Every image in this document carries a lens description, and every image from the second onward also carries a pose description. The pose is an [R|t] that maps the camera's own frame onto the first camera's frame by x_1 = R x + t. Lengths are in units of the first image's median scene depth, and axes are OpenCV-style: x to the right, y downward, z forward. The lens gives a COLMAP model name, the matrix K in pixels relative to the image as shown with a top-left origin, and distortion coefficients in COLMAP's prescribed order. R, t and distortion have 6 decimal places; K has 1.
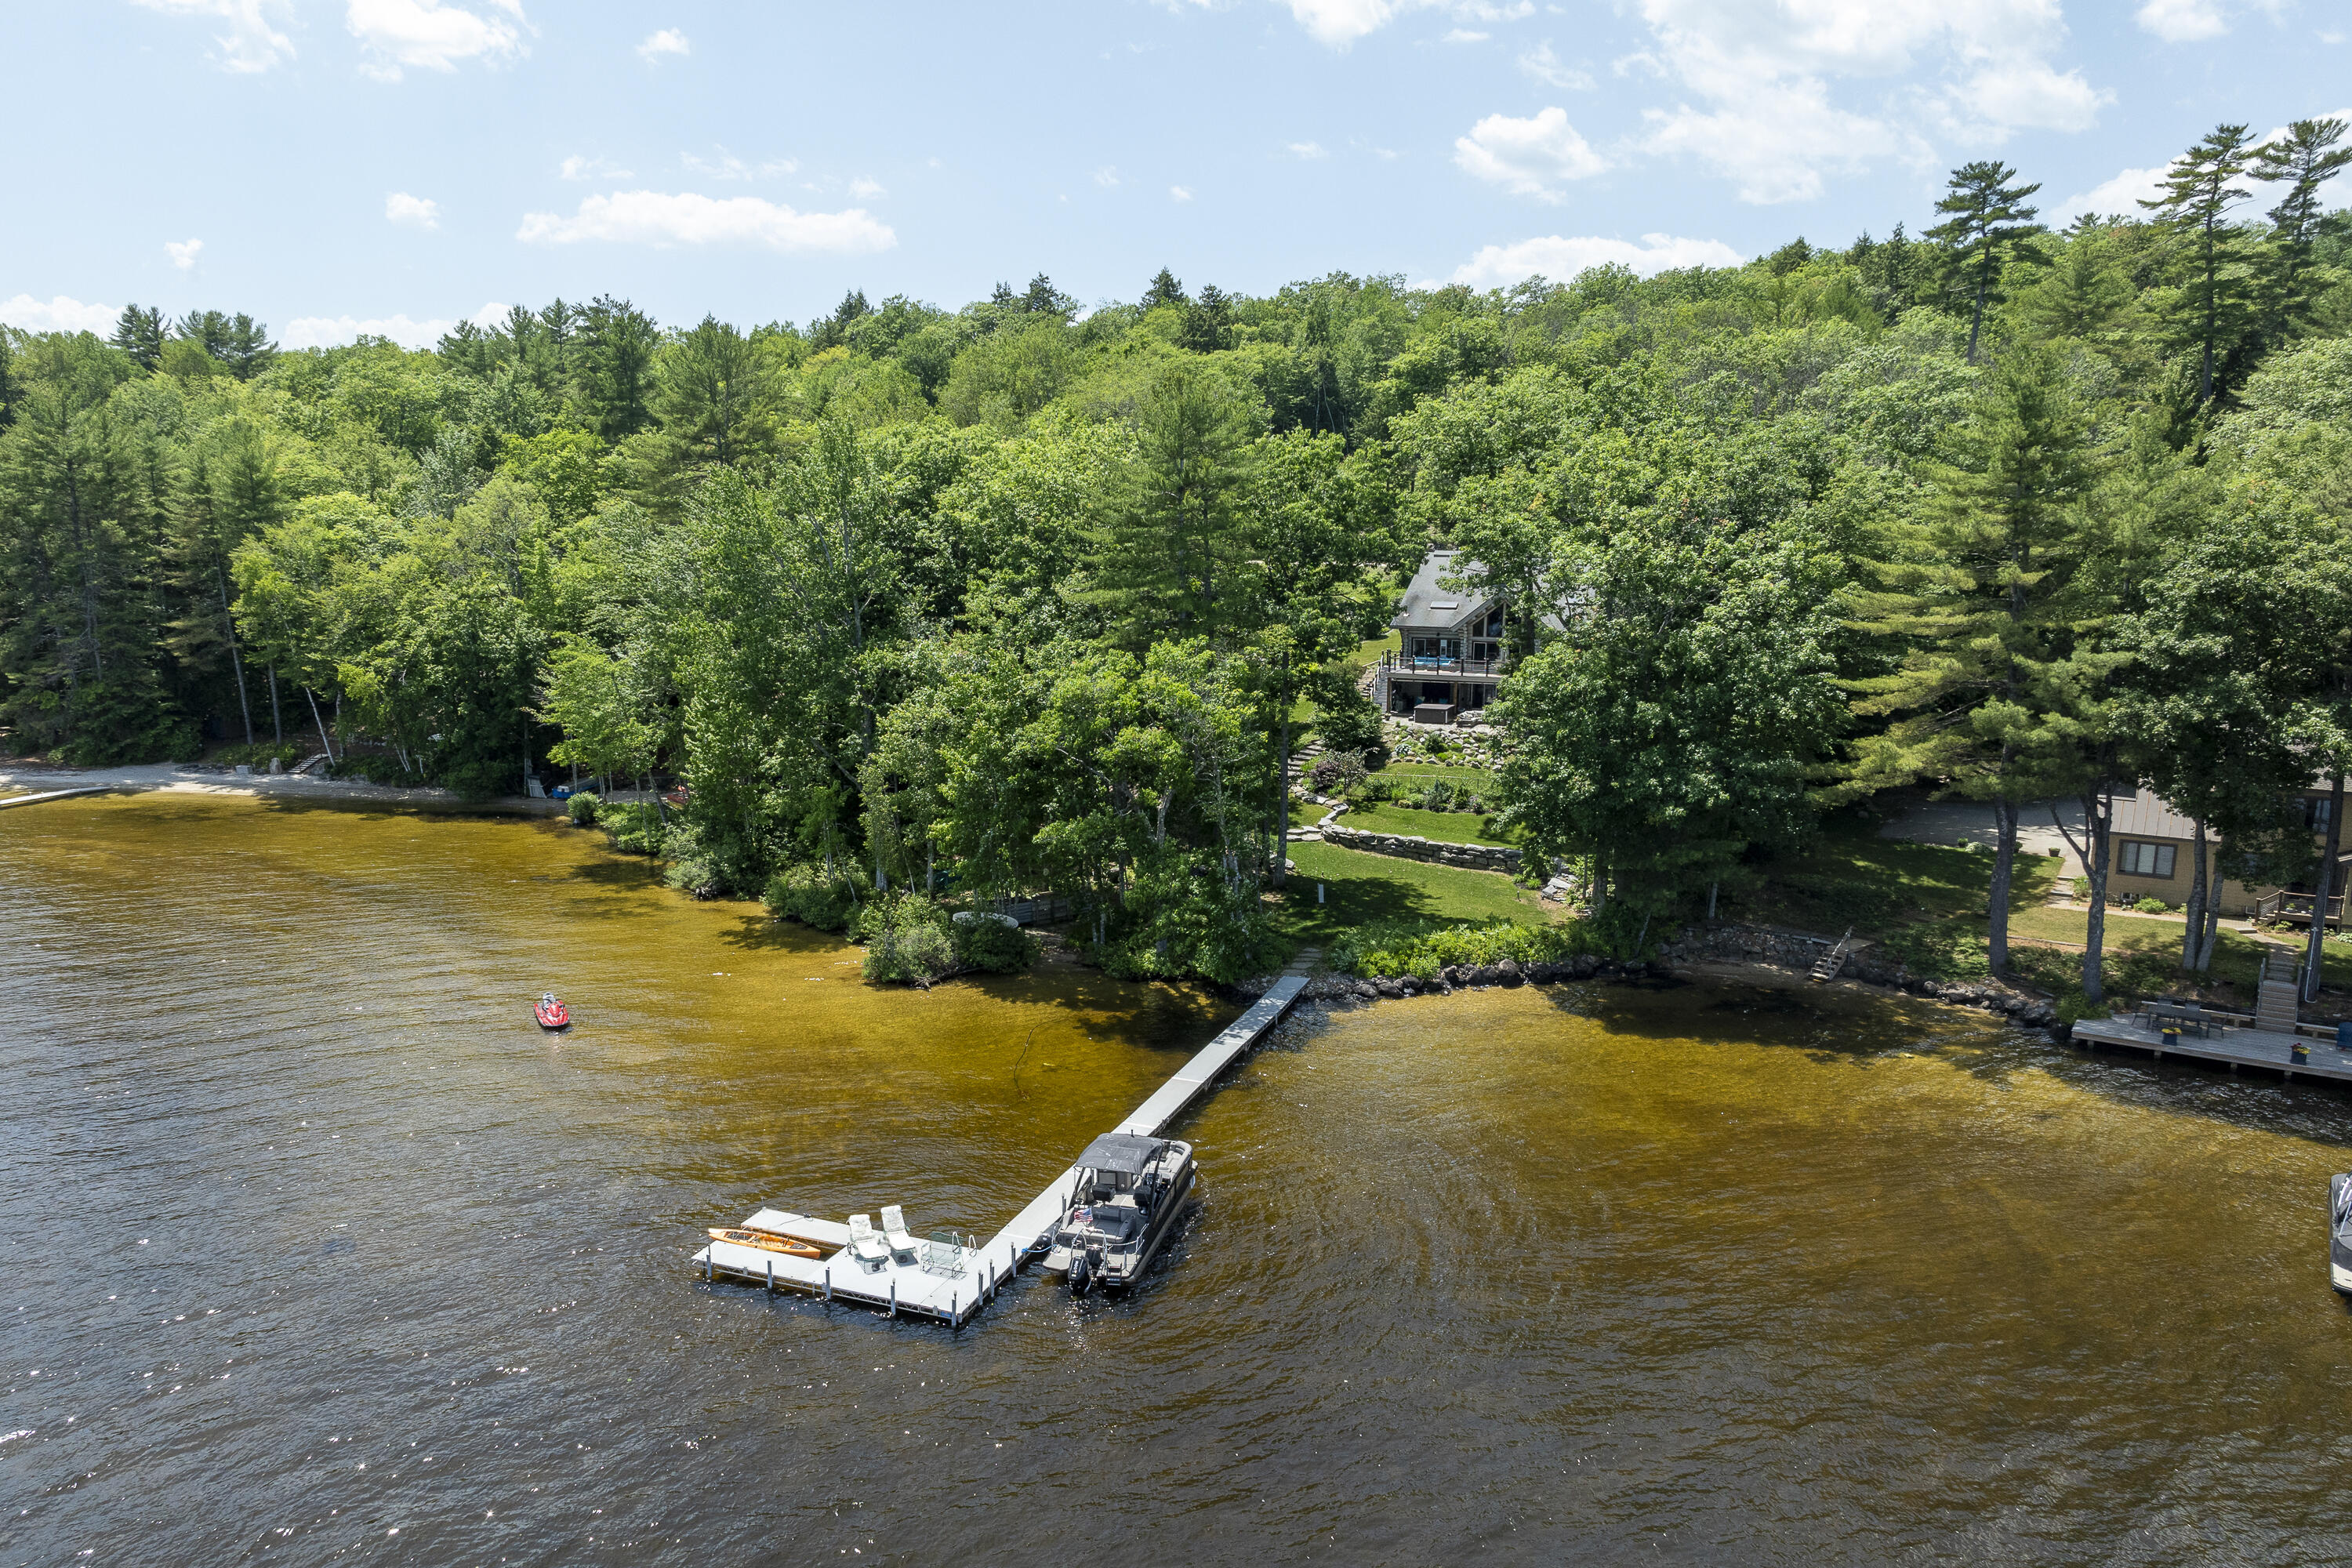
lens RADIAL K [[1734.5, 0, 1098.4], [0, 1734.5, 813.4], [0, 0, 1]] dist [-0.004139, -0.002028]
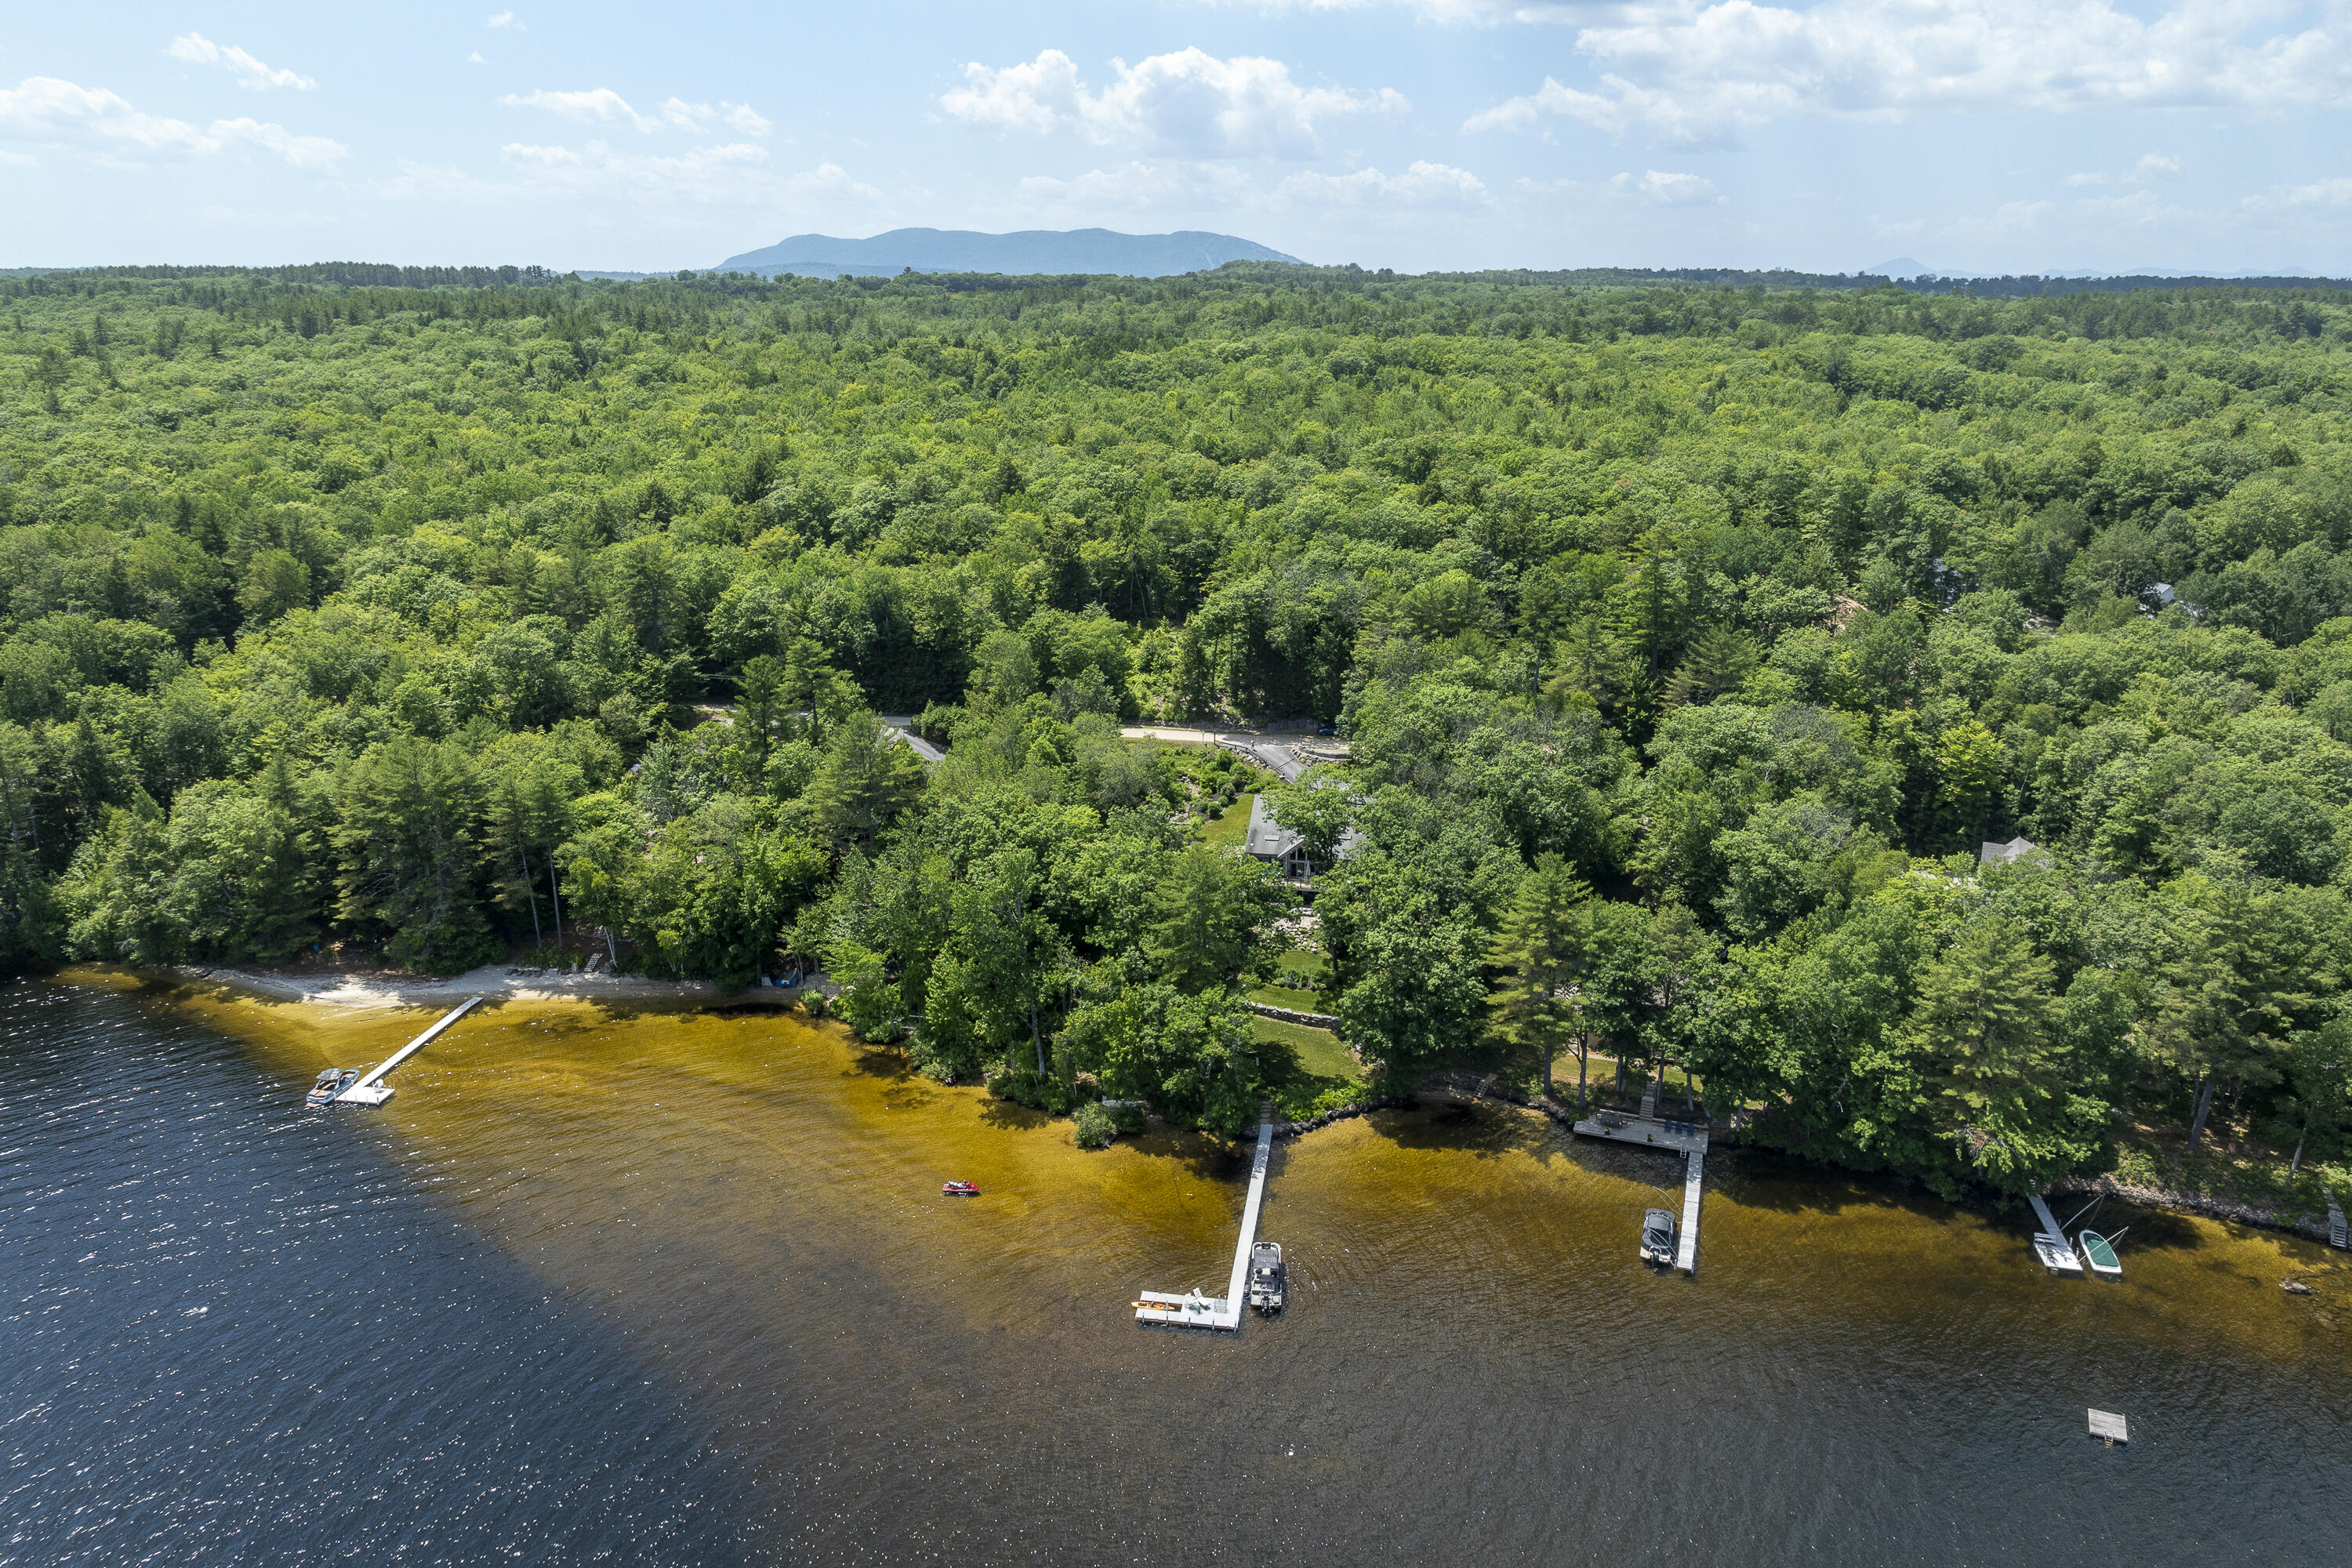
lens RADIAL K [[1618.2, 0, 1176.0], [0, 1618.2, 784.0], [0, 0, 1]] dist [0.002740, 0.000073]
pose [[0.970120, -0.064670, 0.233847, -0.416360], [0.039655, 0.993125, 0.110139, -0.521682], [-0.239362, -0.097575, 0.966015, -0.875405]]
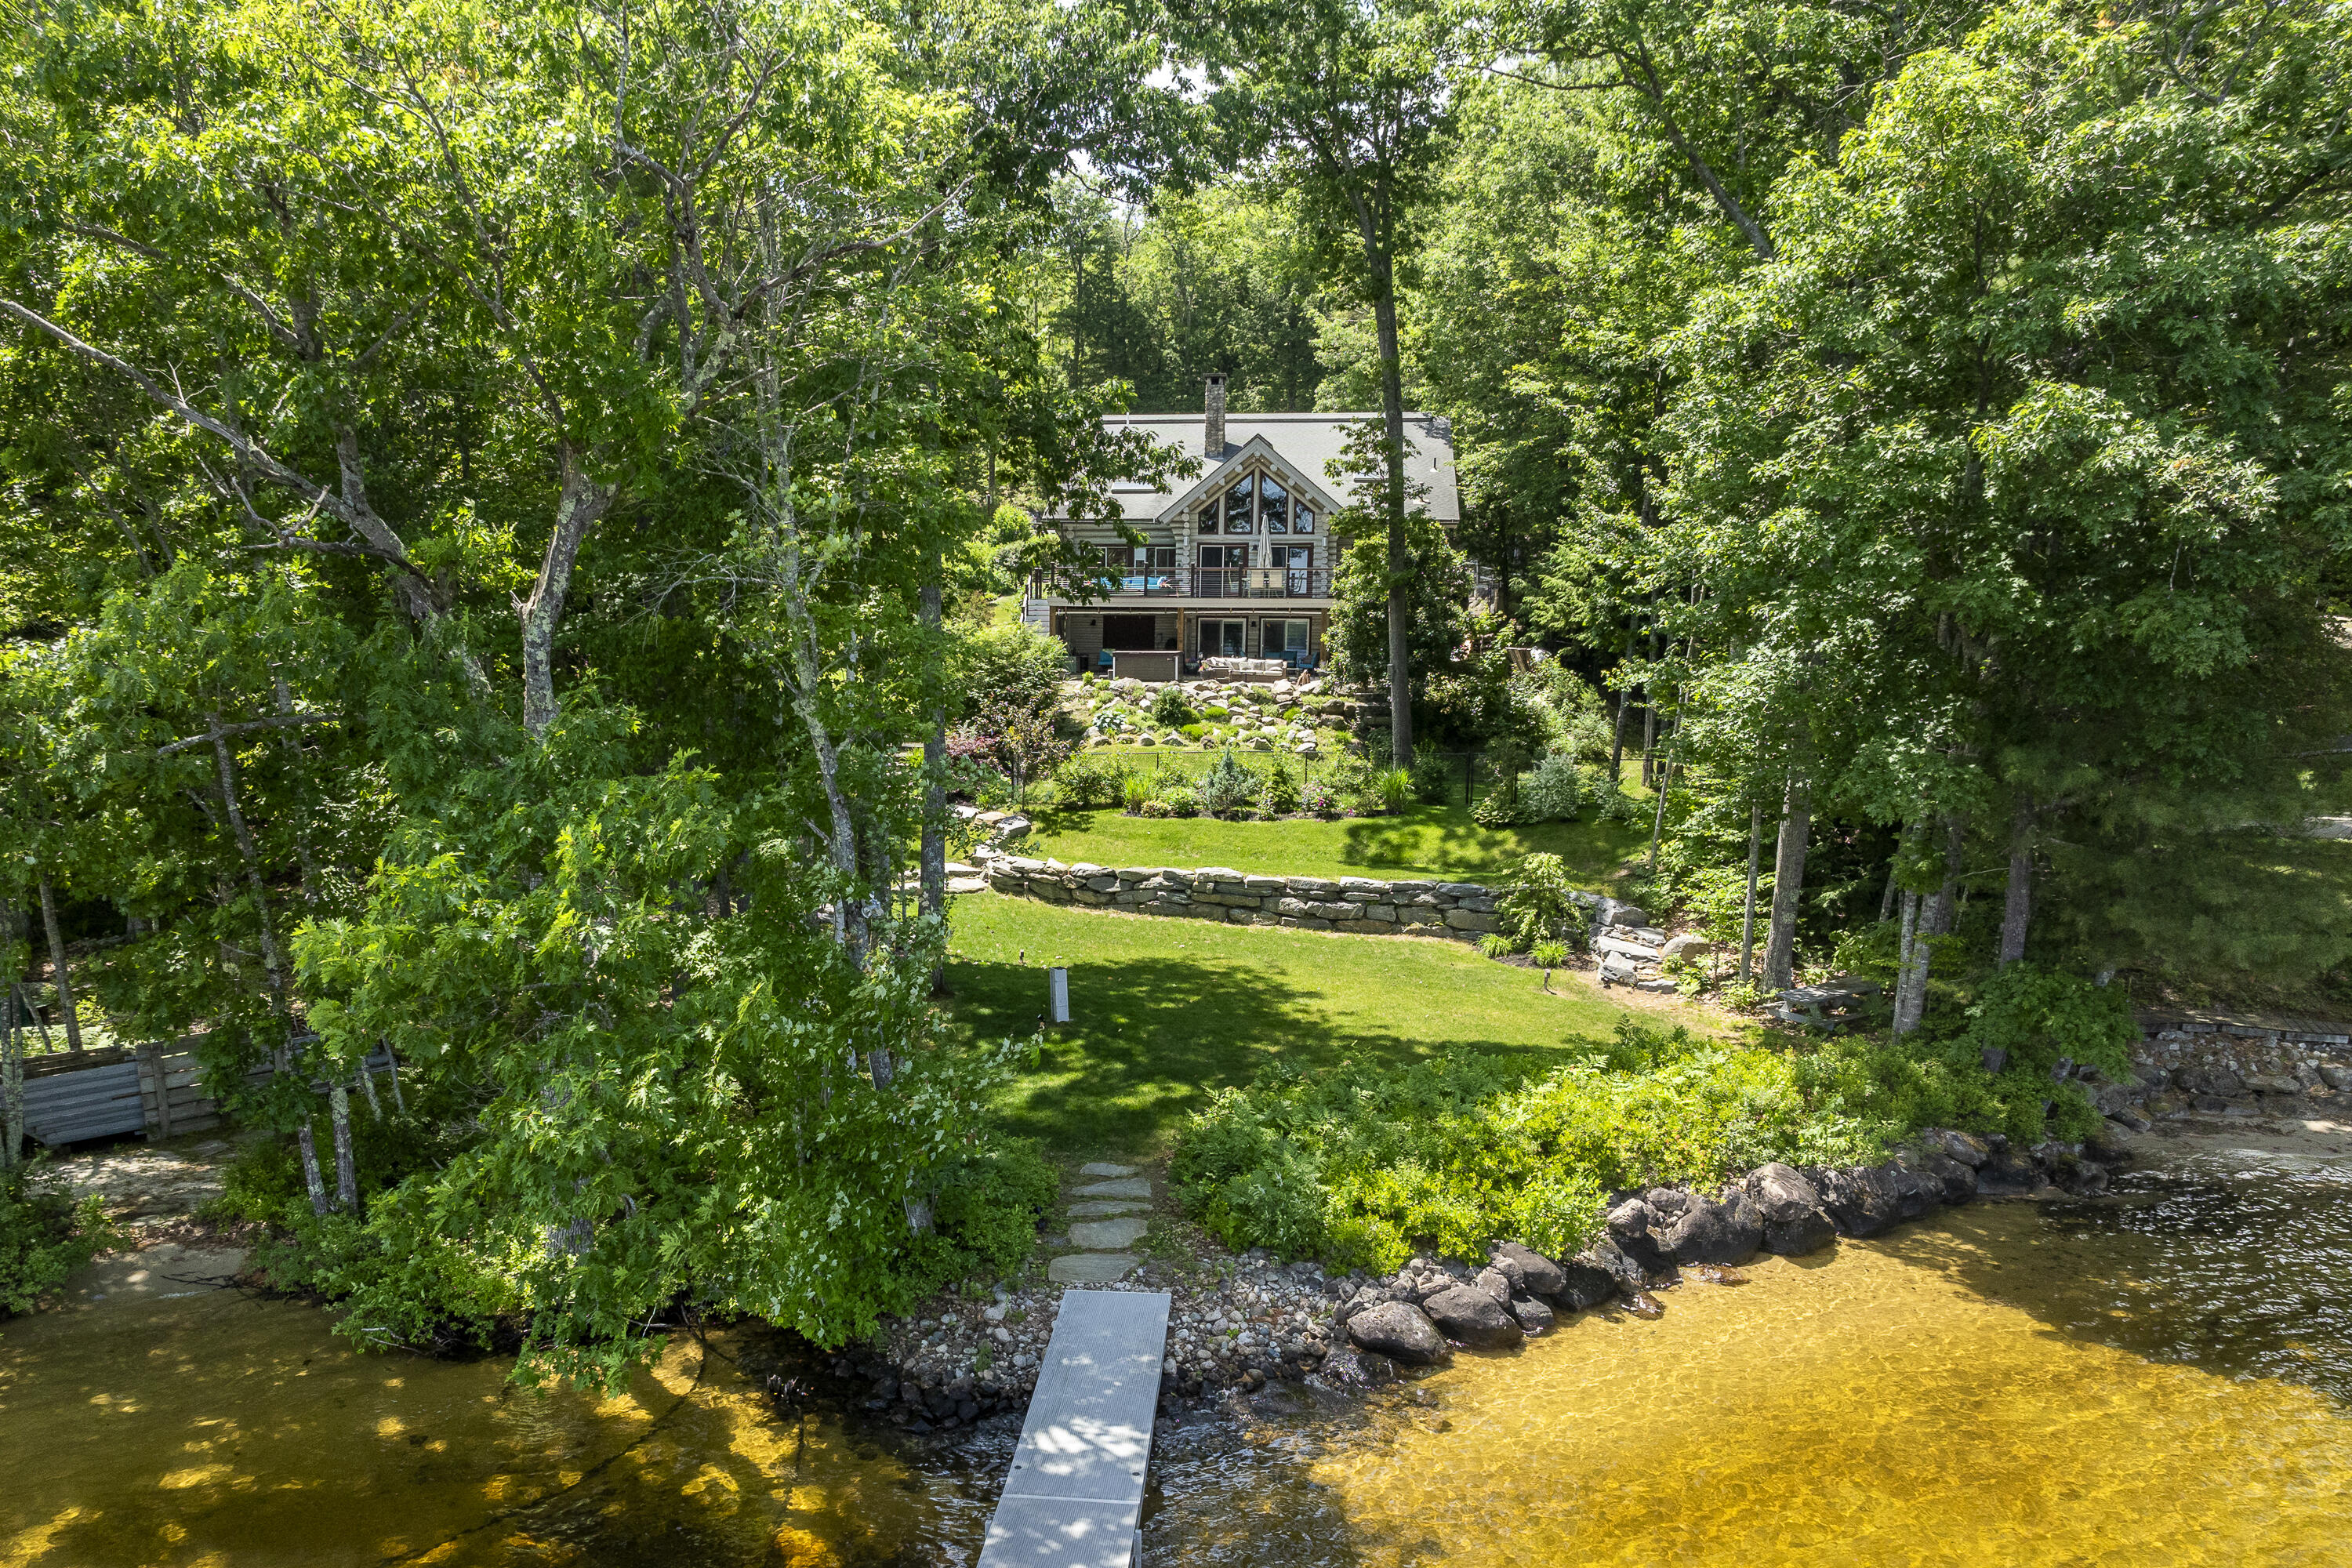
lens RADIAL K [[1822.3, 0, 1076.8], [0, 1822.3, 913.0], [0, 0, 1]] dist [-0.003212, -0.008522]
pose [[0.962541, -0.031658, 0.269282, 0.033199], [0.040804, 0.998762, -0.028434, 0.040304], [-0.268049, 0.038357, 0.962642, 0.649892]]
